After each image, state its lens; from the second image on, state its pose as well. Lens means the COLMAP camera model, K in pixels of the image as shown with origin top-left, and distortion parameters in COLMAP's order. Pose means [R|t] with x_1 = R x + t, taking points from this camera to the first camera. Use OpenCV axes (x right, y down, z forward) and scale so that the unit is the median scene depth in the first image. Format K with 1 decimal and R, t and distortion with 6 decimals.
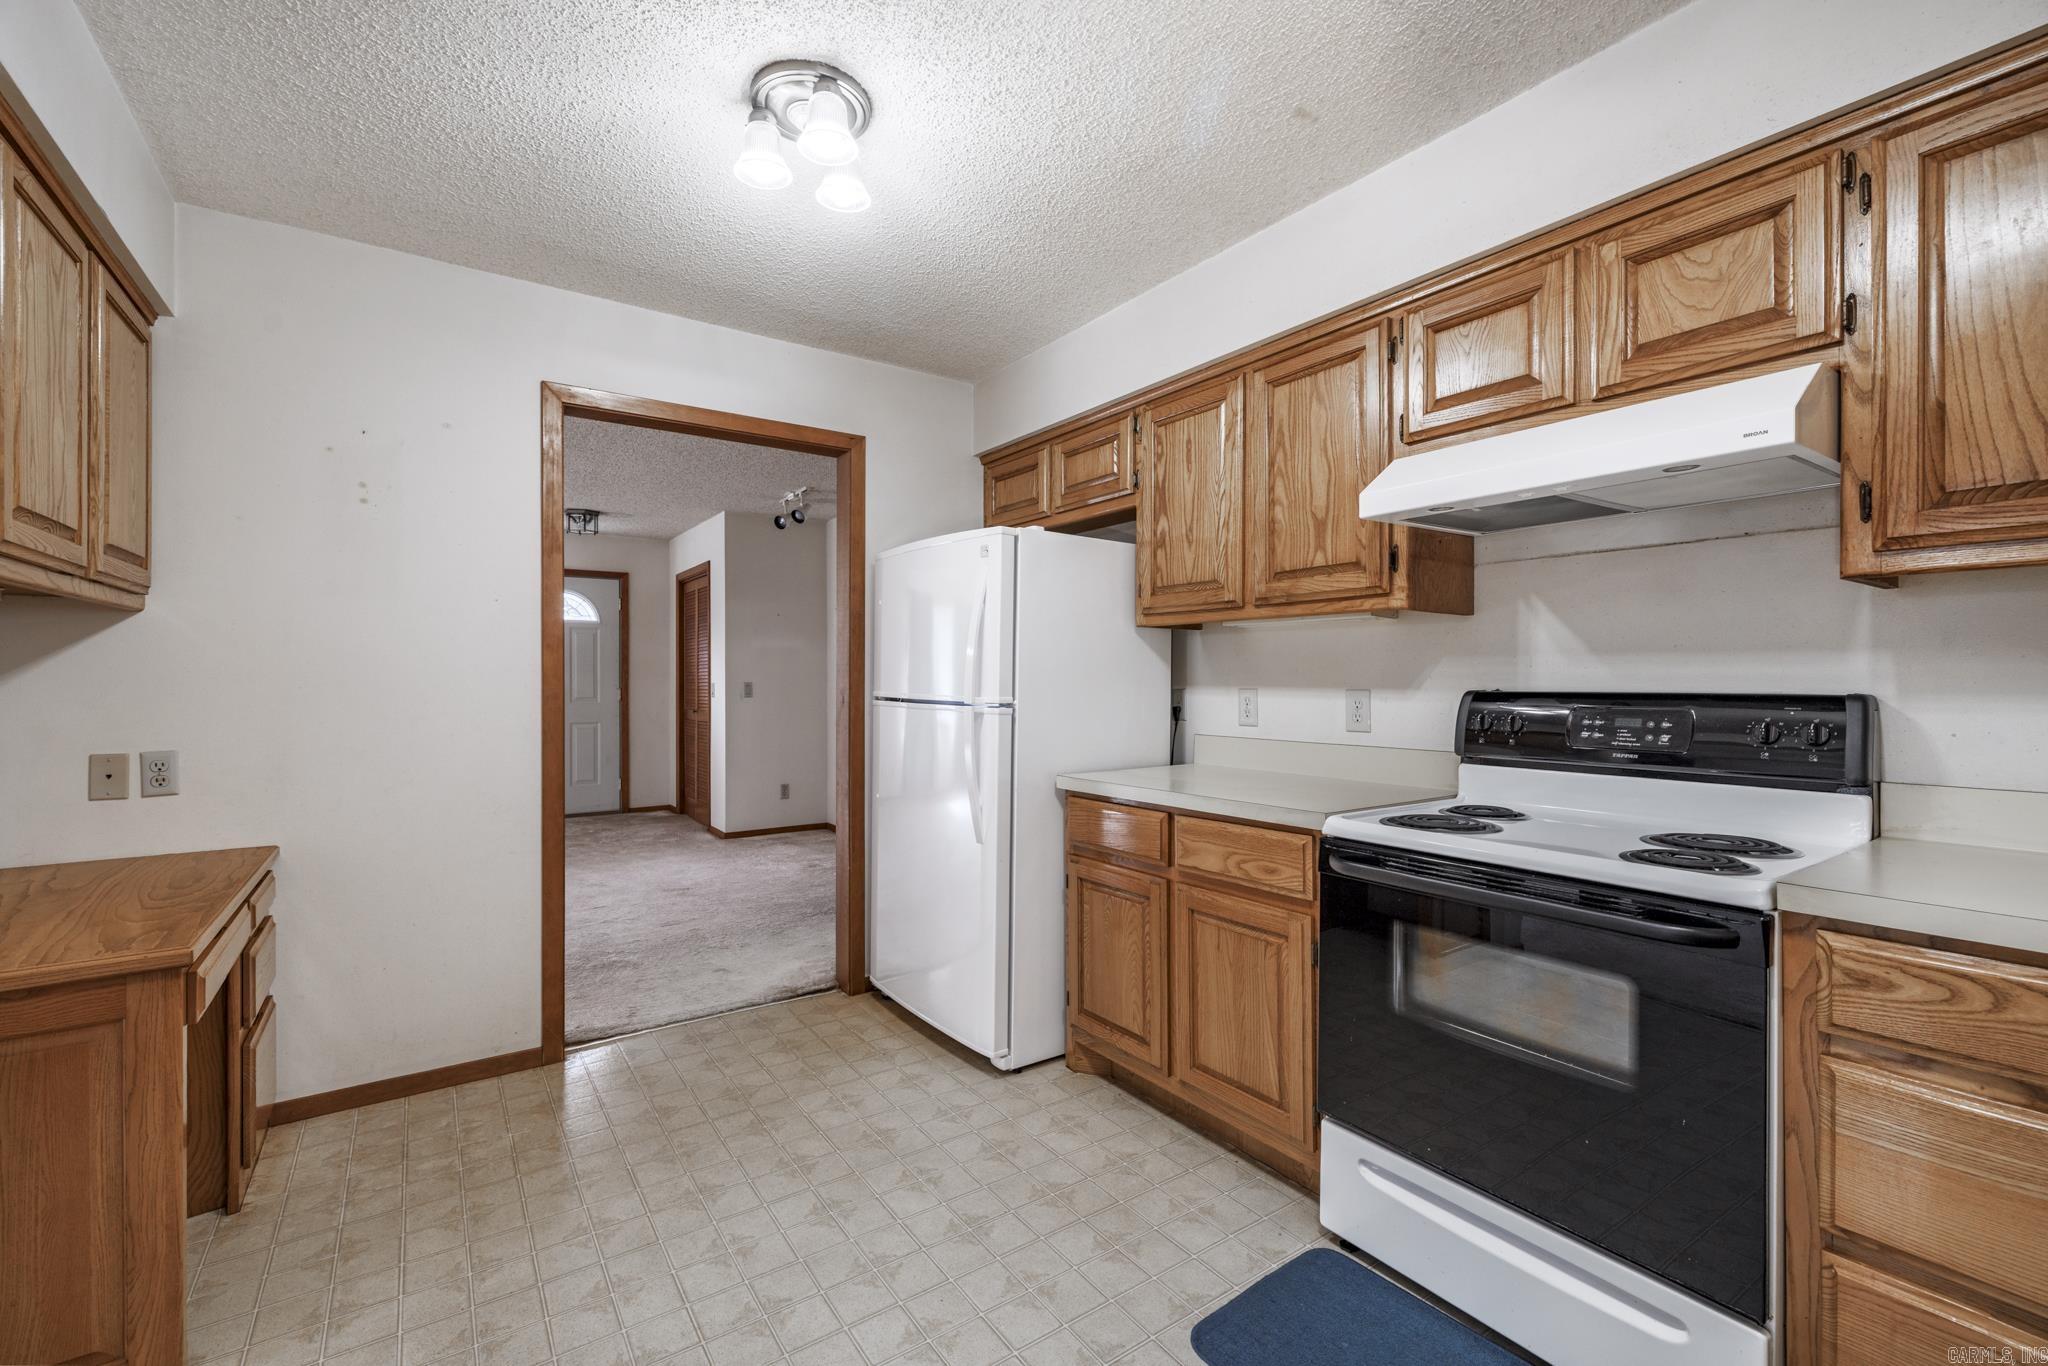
lens RADIAL K [[864.0, 0, 1025.3], [0, 864.0, 678.7], [0, 0, 1]] dist [-0.000837, 0.000443]
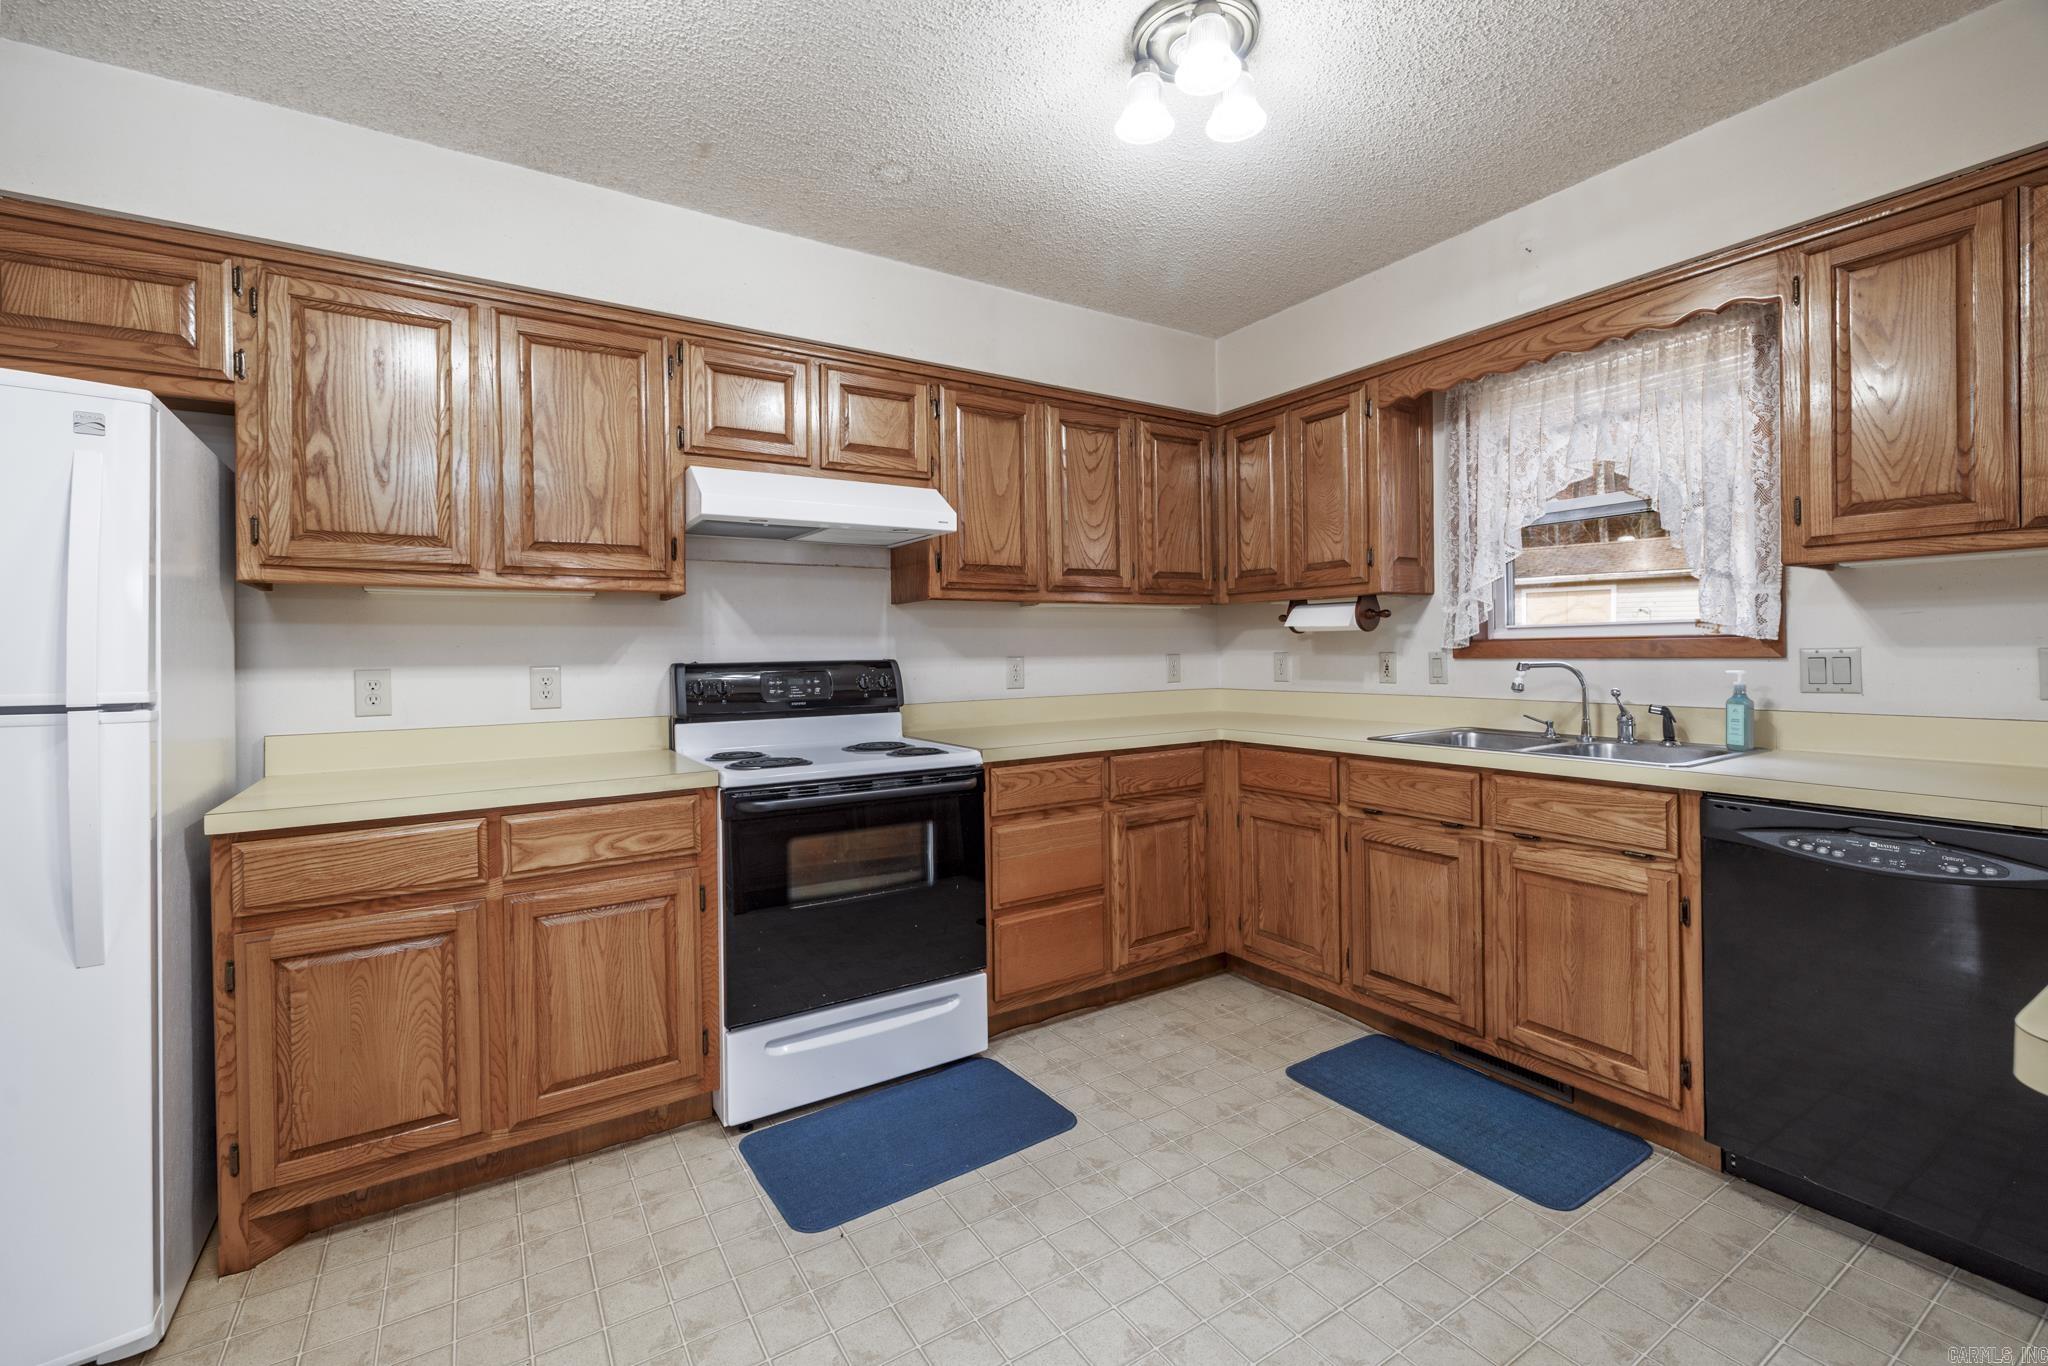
lens RADIAL K [[864.0, 0, 1026.2], [0, 864.0, 651.9], [0, 0, 1]] dist [-0.000837, 0.000443]
pose [[0.034668, -0.003465, 0.999393, -0.692741], [0.011318, 0.999931, 0.003074, -0.000325], [-0.999335, 0.011205, 0.034705, 0.486879]]
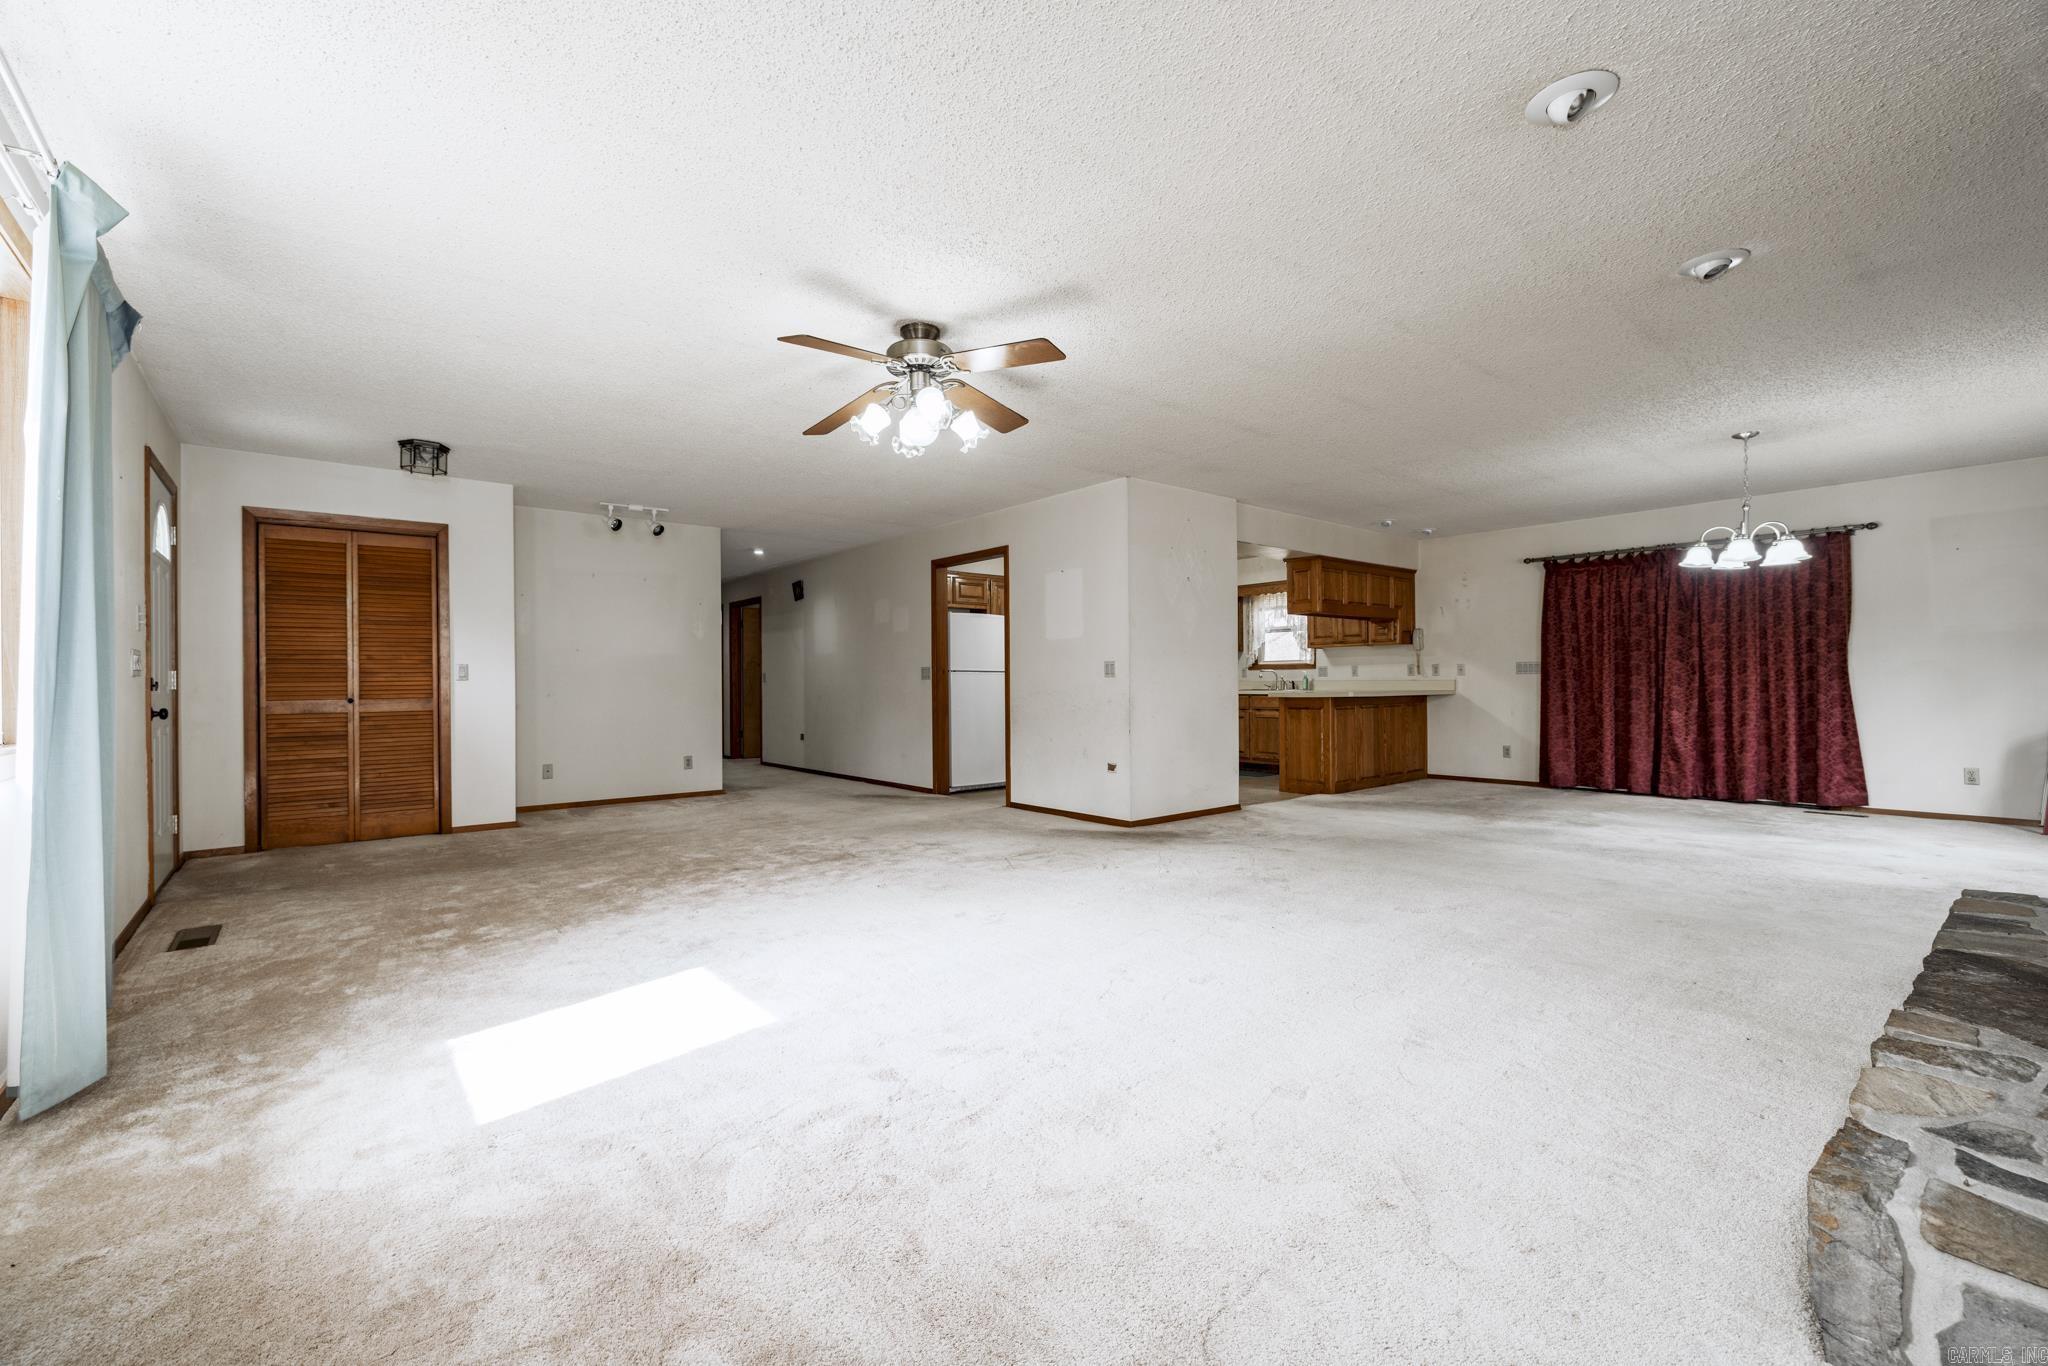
lens RADIAL K [[864.0, 0, 1007.5], [0, 864.0, 675.6], [0, 0, 1]] dist [-0.000837, 0.000443]
pose [[-0.057298, 0.002759, 0.998353, -4.189701], [0.006477, 0.999976, -0.002392, 0.059995], [-0.998336, 0.006329, -0.057315, 1.514038]]
